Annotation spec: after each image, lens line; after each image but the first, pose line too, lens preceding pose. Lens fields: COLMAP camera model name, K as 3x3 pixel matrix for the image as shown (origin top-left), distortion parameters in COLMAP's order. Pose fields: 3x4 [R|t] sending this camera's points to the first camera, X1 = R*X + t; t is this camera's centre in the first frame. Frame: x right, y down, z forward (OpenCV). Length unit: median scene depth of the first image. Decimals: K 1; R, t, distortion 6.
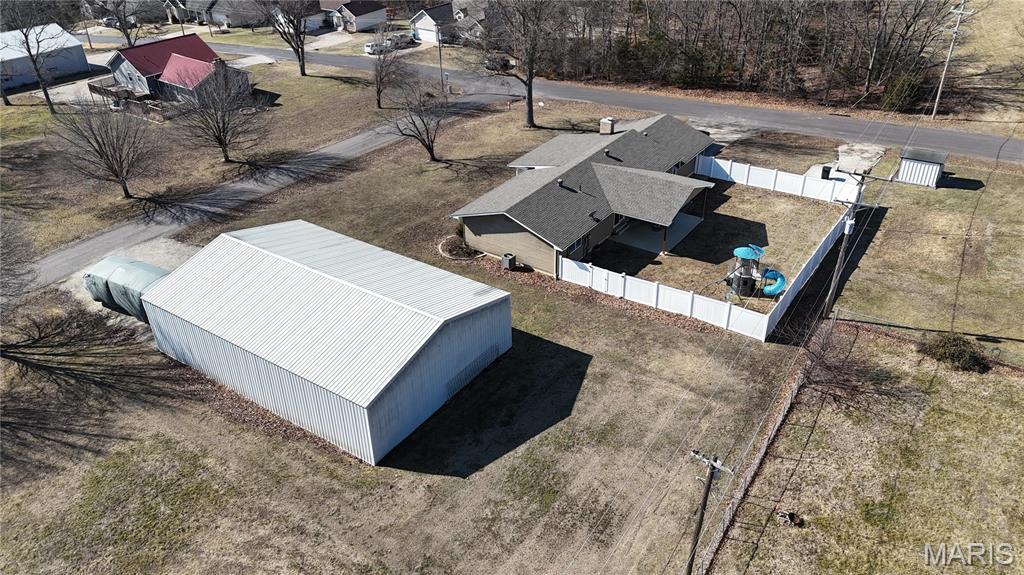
lens RADIAL K [[747.8, 0, 513.1], [0, 747.8, 291.1], [0, 0, 1]] dist [0.080464, -0.073258]
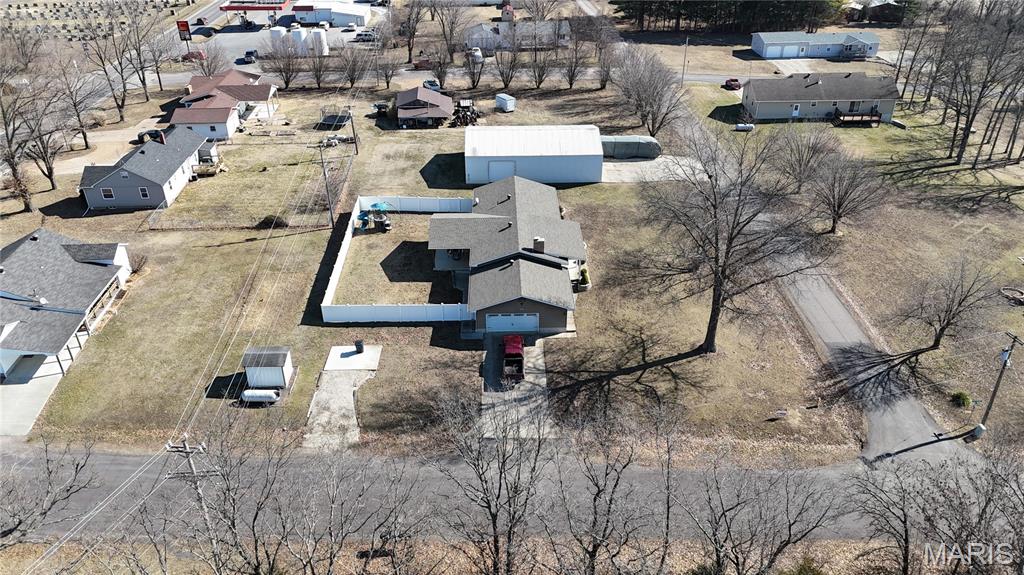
lens RADIAL K [[747.8, 0, 513.1], [0, 747.8, 291.1], [0, 0, 1]] dist [0.080464, -0.073258]
pose [[-0.809354, 0.316400, -0.494809, 0.910355], [-0.293100, 0.512486, 0.807125, -1.334676], [0.508957, 0.798279, -0.322046, 1.736080]]
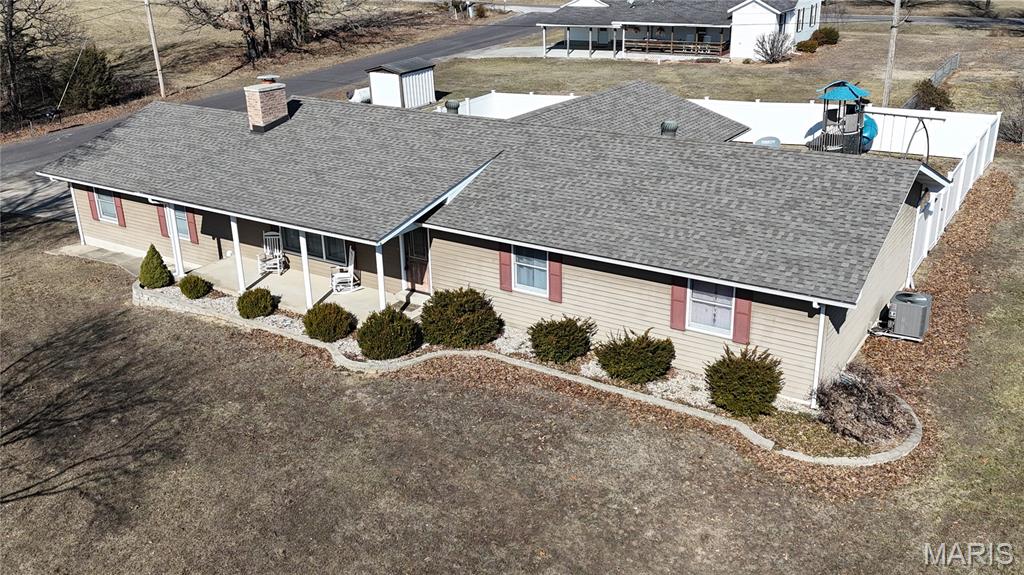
lens RADIAL K [[901.2, 0, 515.4], [0, 901.2, 284.7], [0, 0, 1]] dist [0.138635, -0.274206]
pose [[-0.026047, -0.349683, 0.936506, -0.380805], [0.546995, 0.779150, 0.306141, -0.273462], [-0.836731, 0.520238, 0.170981, 1.086293]]
